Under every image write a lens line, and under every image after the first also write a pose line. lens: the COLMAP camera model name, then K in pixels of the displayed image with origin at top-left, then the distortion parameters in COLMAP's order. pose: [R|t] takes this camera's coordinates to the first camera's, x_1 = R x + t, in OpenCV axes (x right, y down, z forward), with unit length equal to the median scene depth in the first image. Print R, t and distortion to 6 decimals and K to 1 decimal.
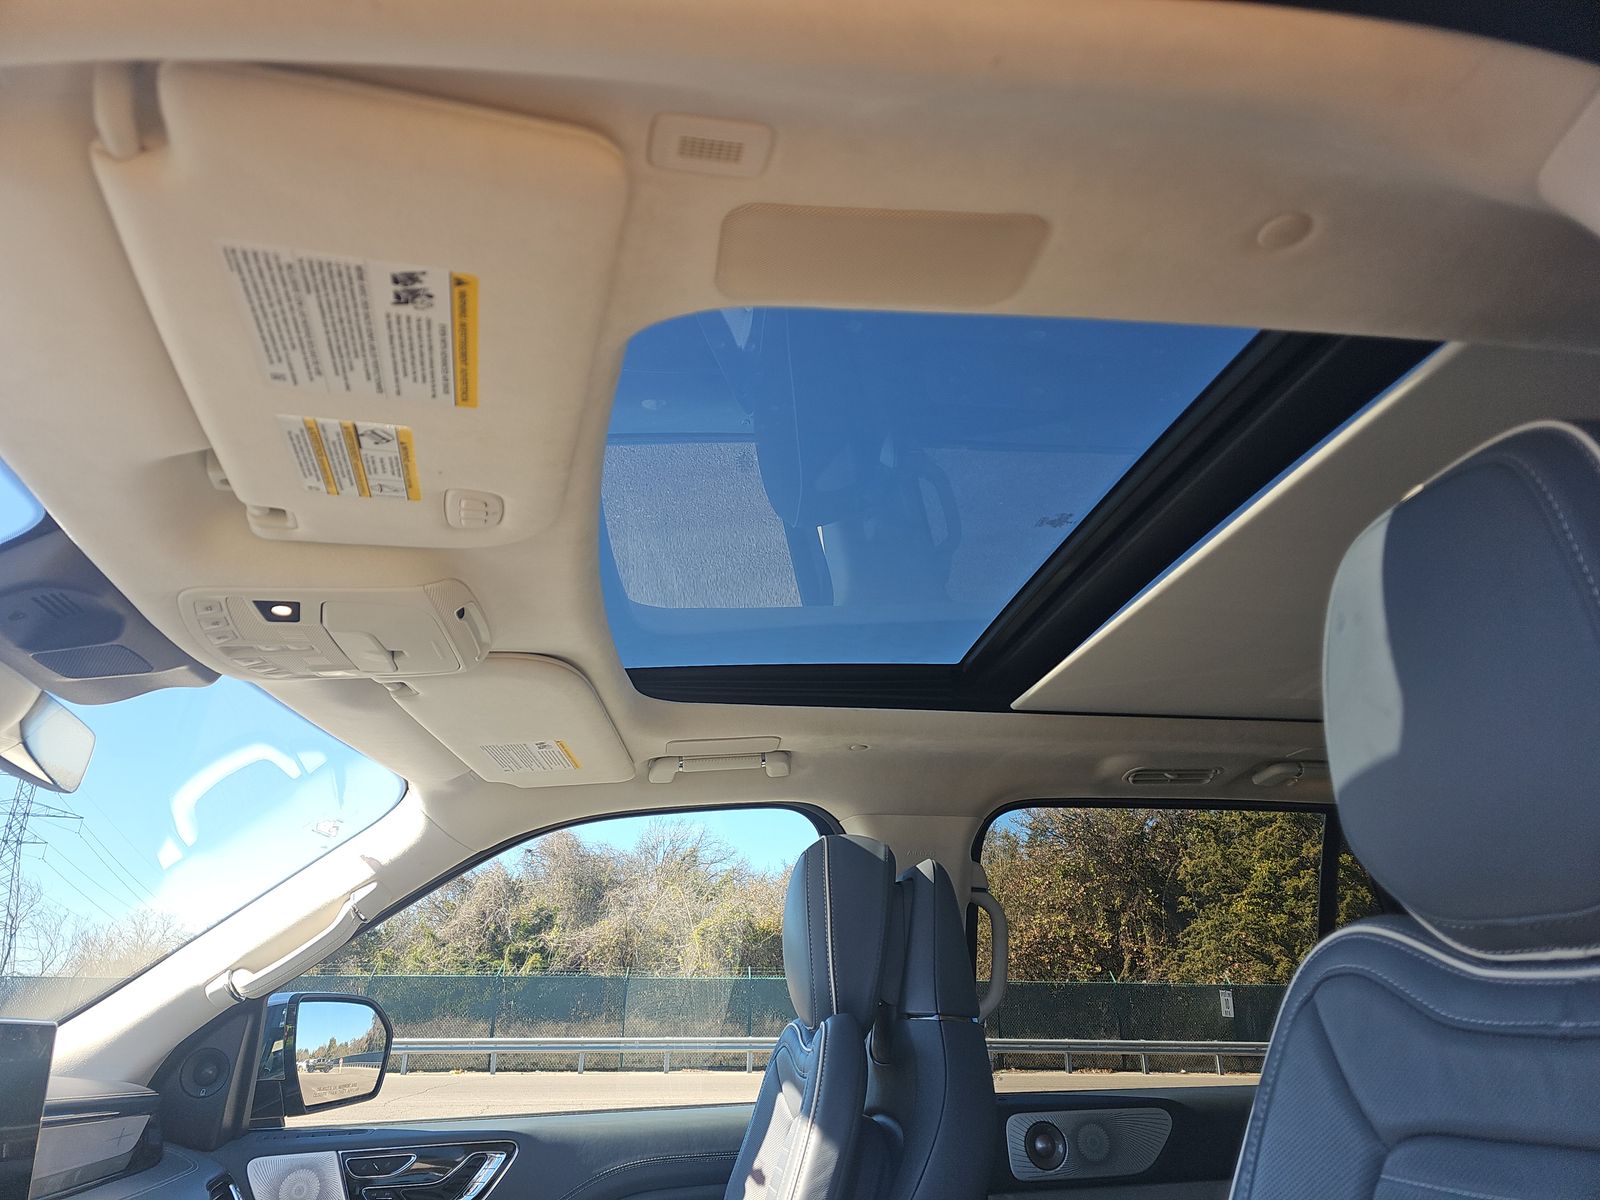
lens RADIAL K [[1053.1, 0, 790.9], [0, 1053.1, 594.2], [0, 0, 1]] dist [0.054230, -0.044500]
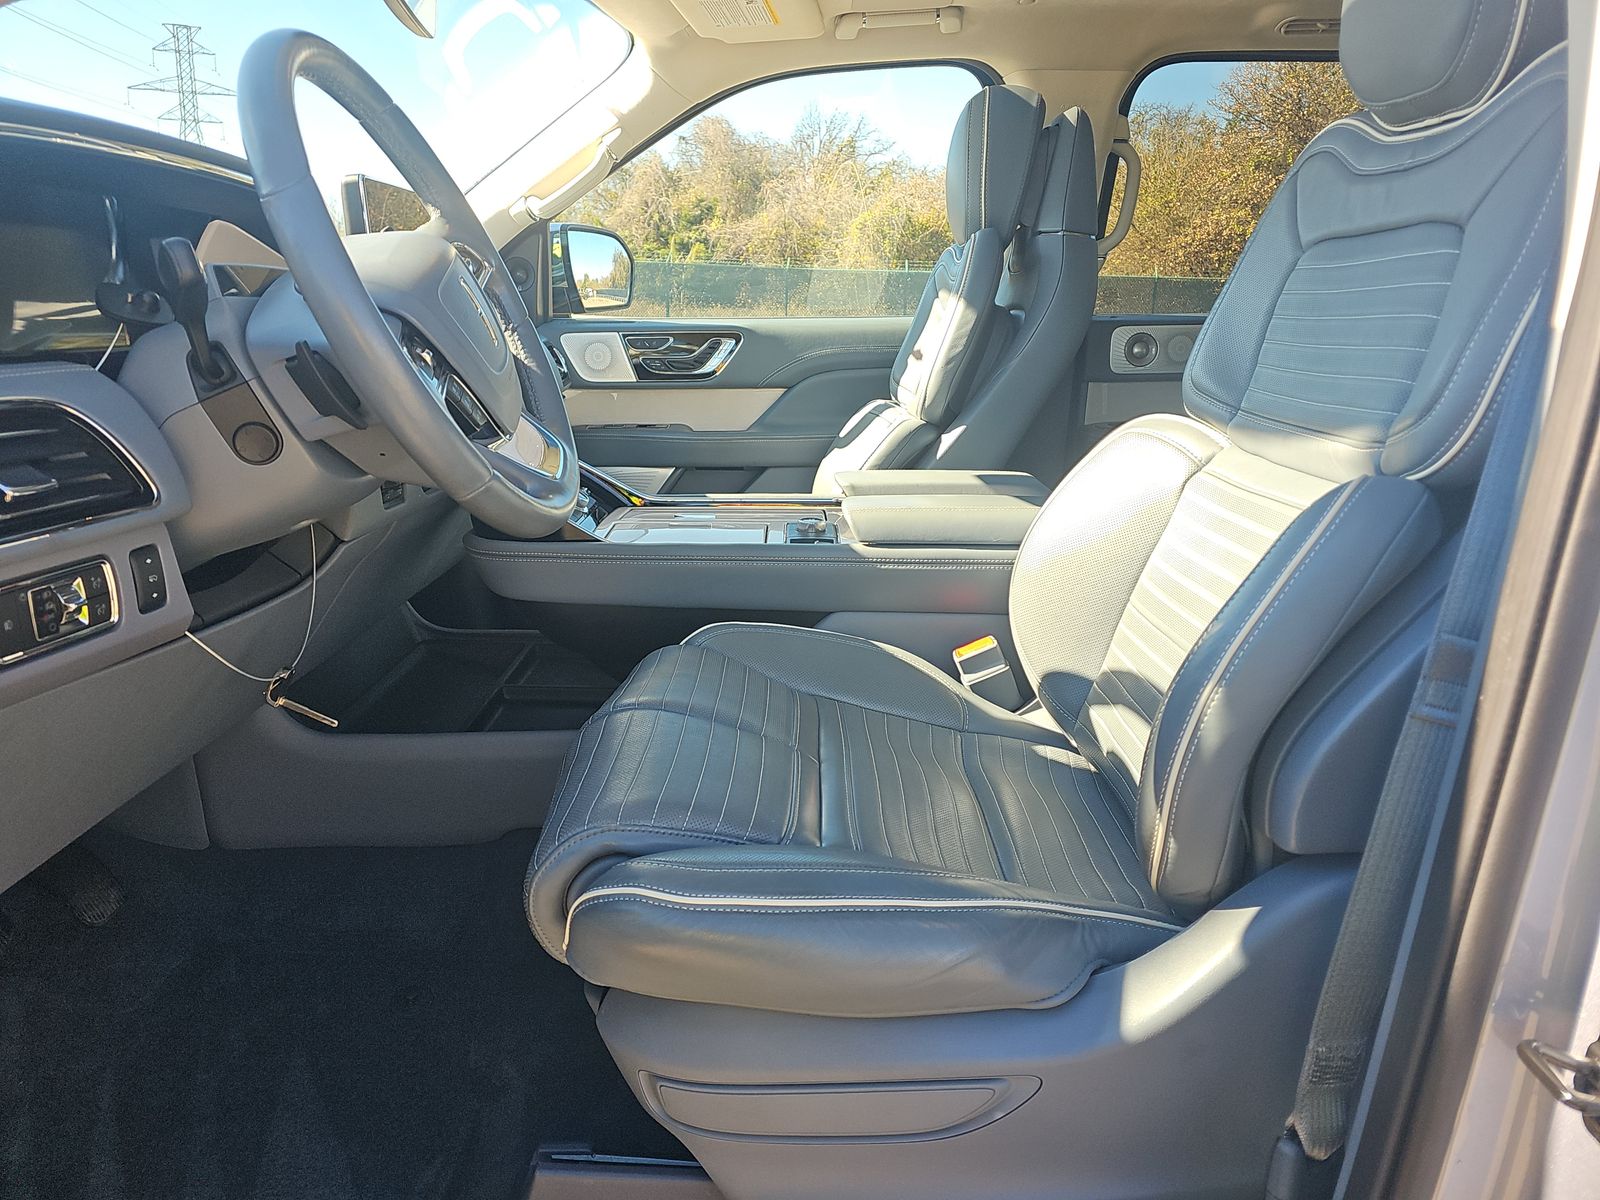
lens RADIAL K [[1053.1, 0, 790.9], [0, 1053.1, 594.2], [0, 0, 1]] dist [0.054230, -0.044500]
pose [[0.989934, 0.059766, -0.128295, 0.001015], [0.028964, 0.801737, 0.596975, -0.027566], [0.138538, -0.594682, 0.791935, -0.259975]]
